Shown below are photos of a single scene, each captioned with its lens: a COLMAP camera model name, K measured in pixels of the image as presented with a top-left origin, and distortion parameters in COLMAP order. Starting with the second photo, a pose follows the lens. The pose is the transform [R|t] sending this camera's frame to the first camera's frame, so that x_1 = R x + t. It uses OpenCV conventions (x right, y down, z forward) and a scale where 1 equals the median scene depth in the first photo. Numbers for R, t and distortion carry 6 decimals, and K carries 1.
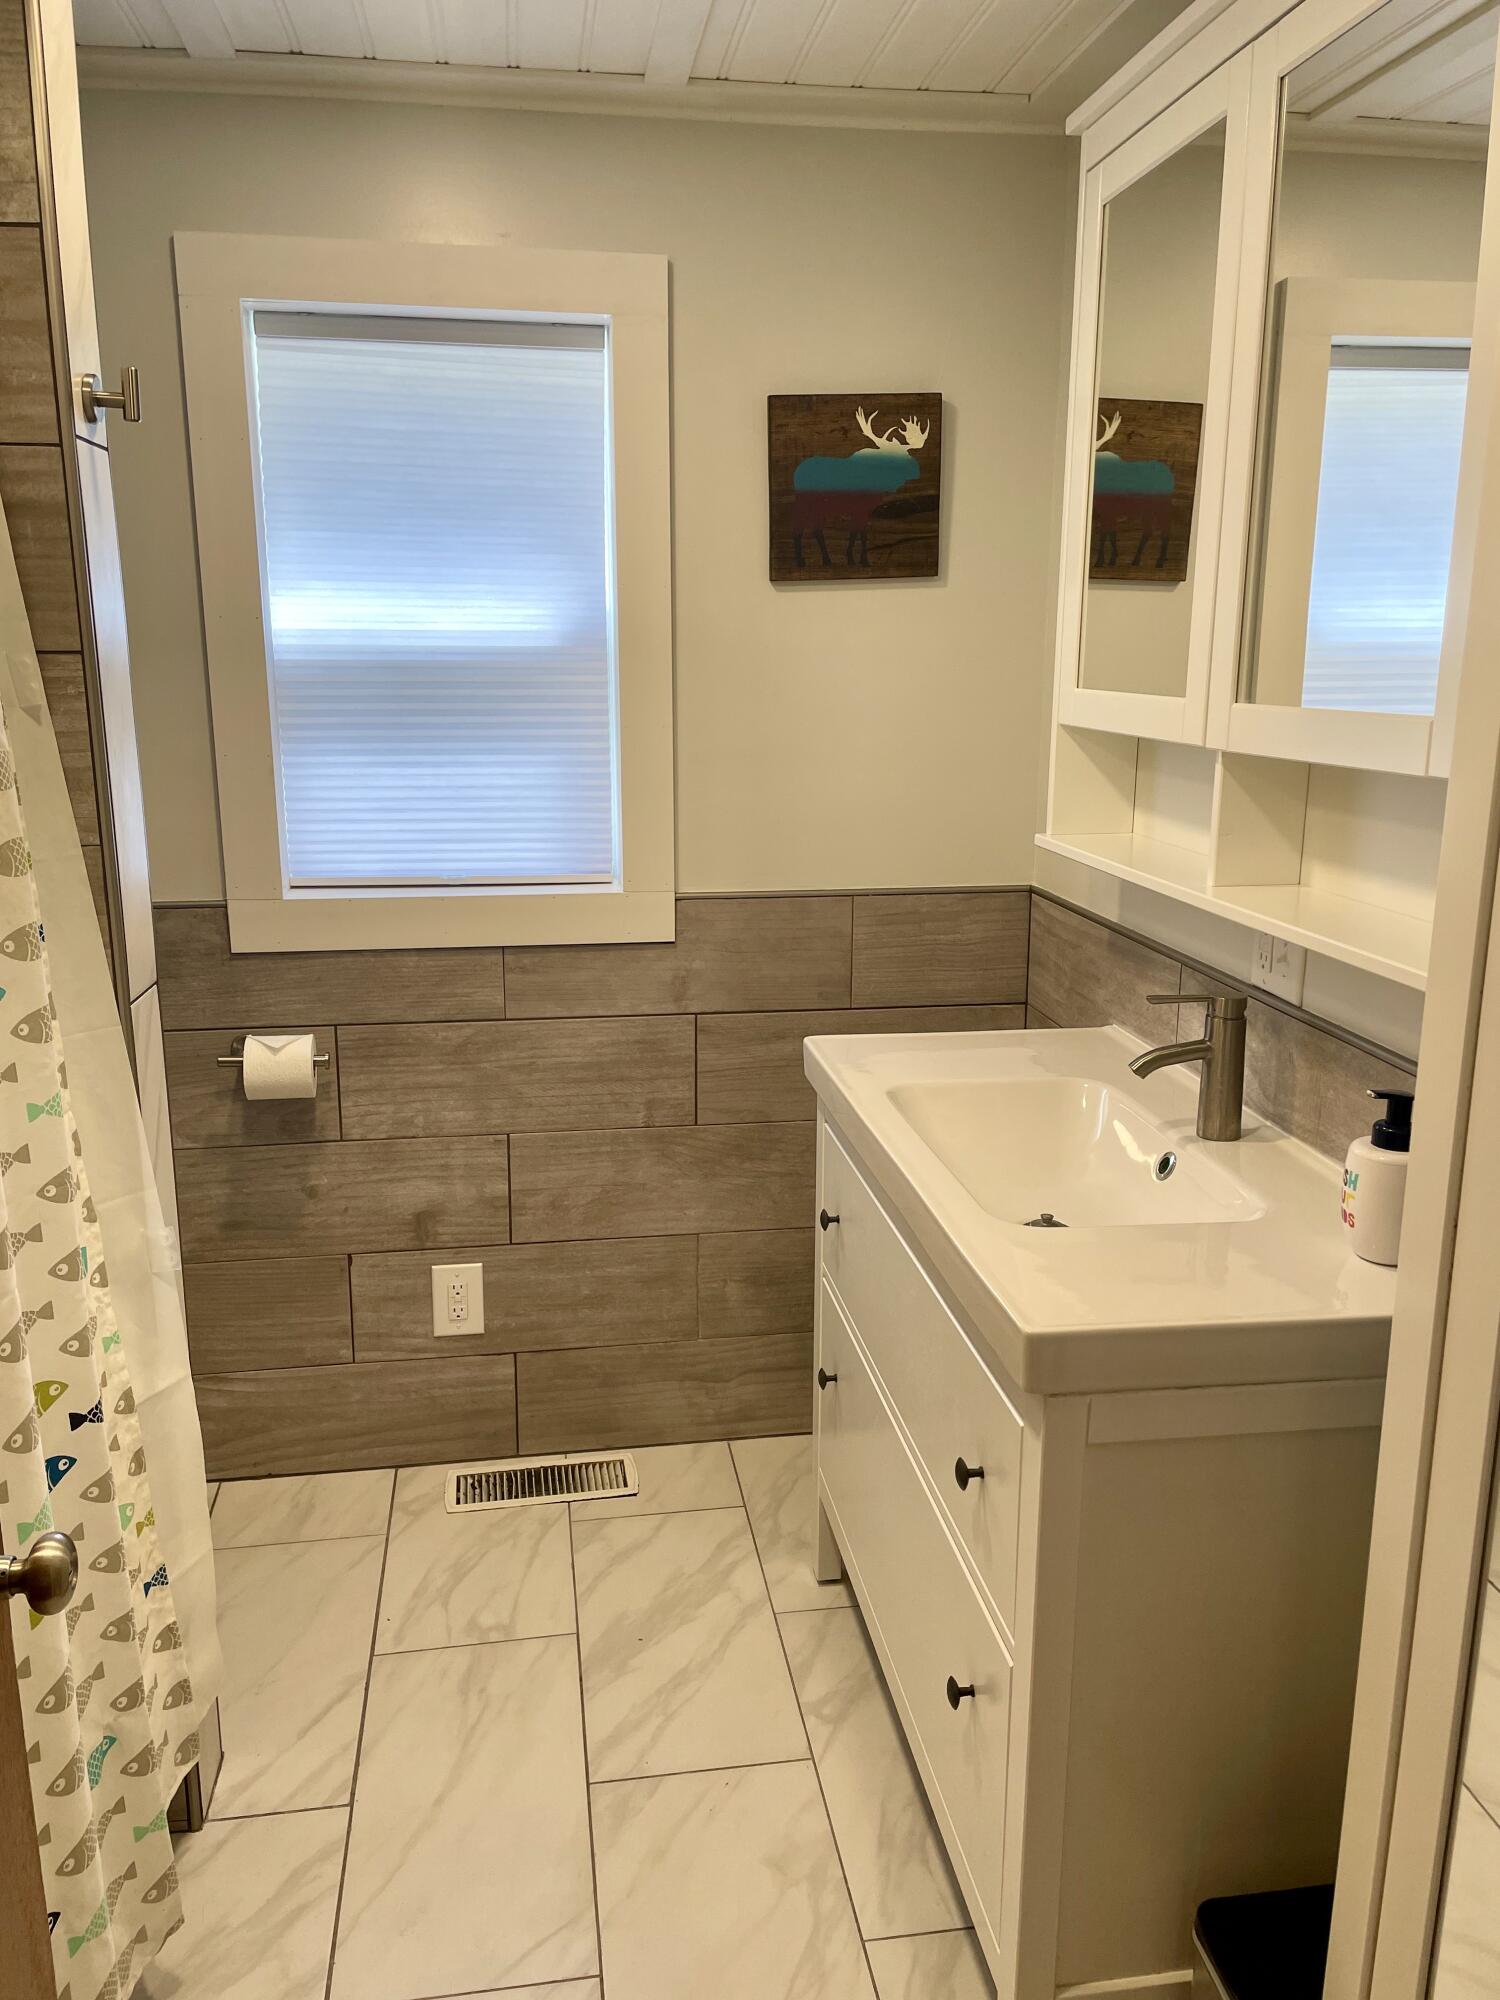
lens RADIAL K [[1527.0, 0, 750.0], [0, 1527.0, 1000.0], [0, 0, 1]] dist [0.111384, -0.139666]
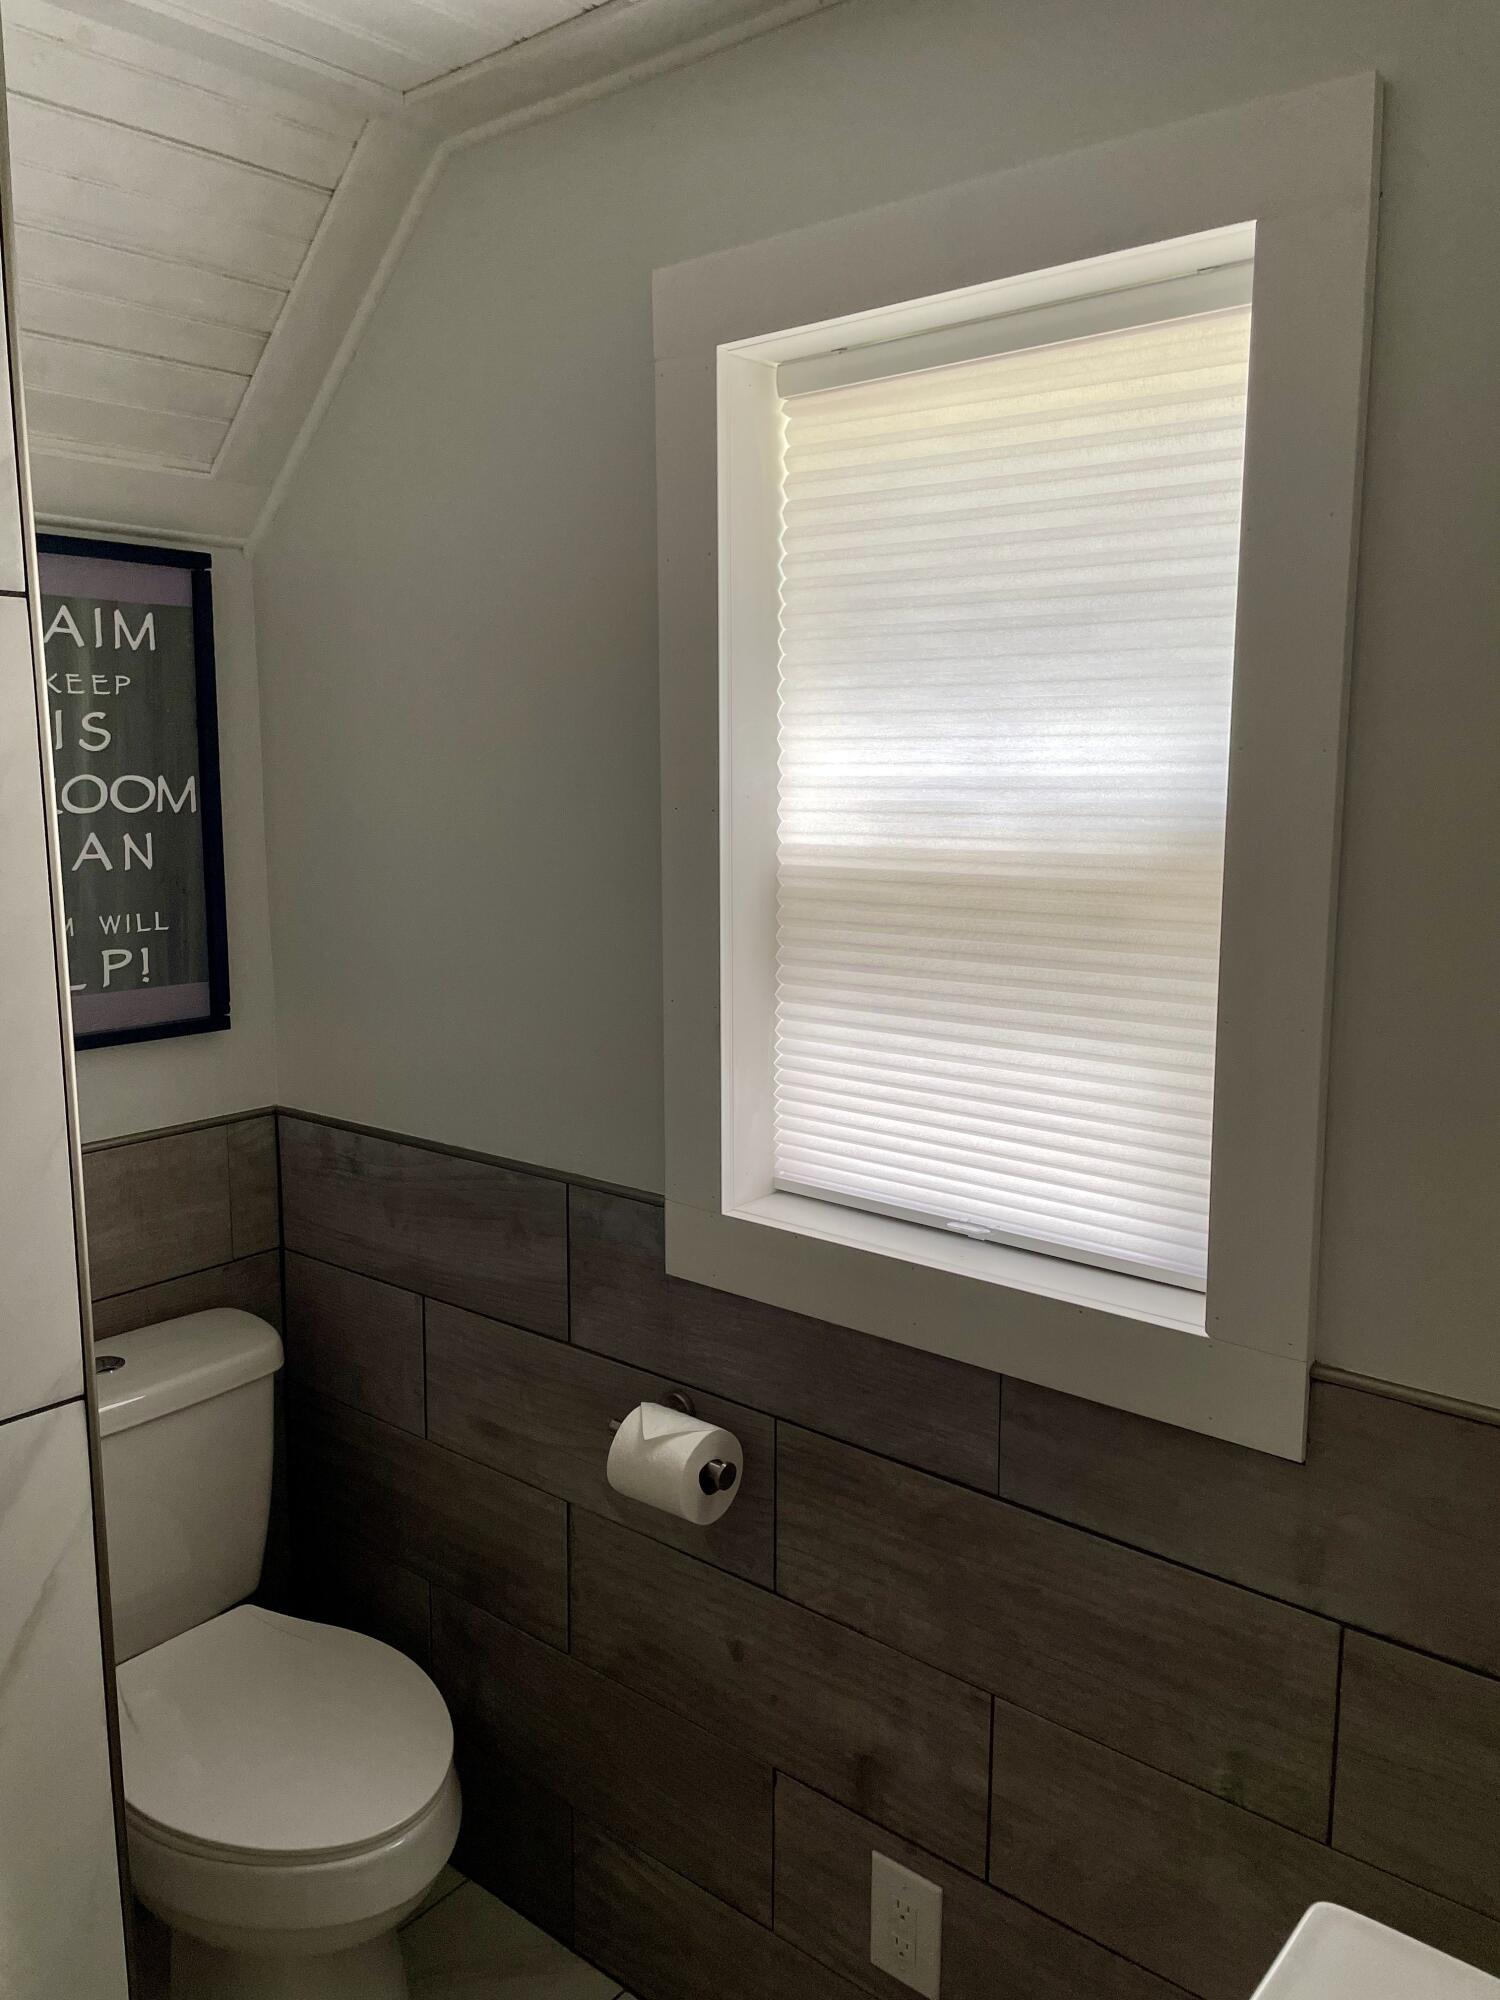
lens RADIAL K [[1527.0, 0, 750.0], [0, 1527.0, 1000.0], [0, 0, 1]] dist [0.111384, -0.139666]
pose [[0.660178, 0.114348, -0.742354, 0.181856], [-0.165789, 0.986151, 0.004465, -0.154753], [0.732584, 0.120126, 0.669993, 0.519499]]
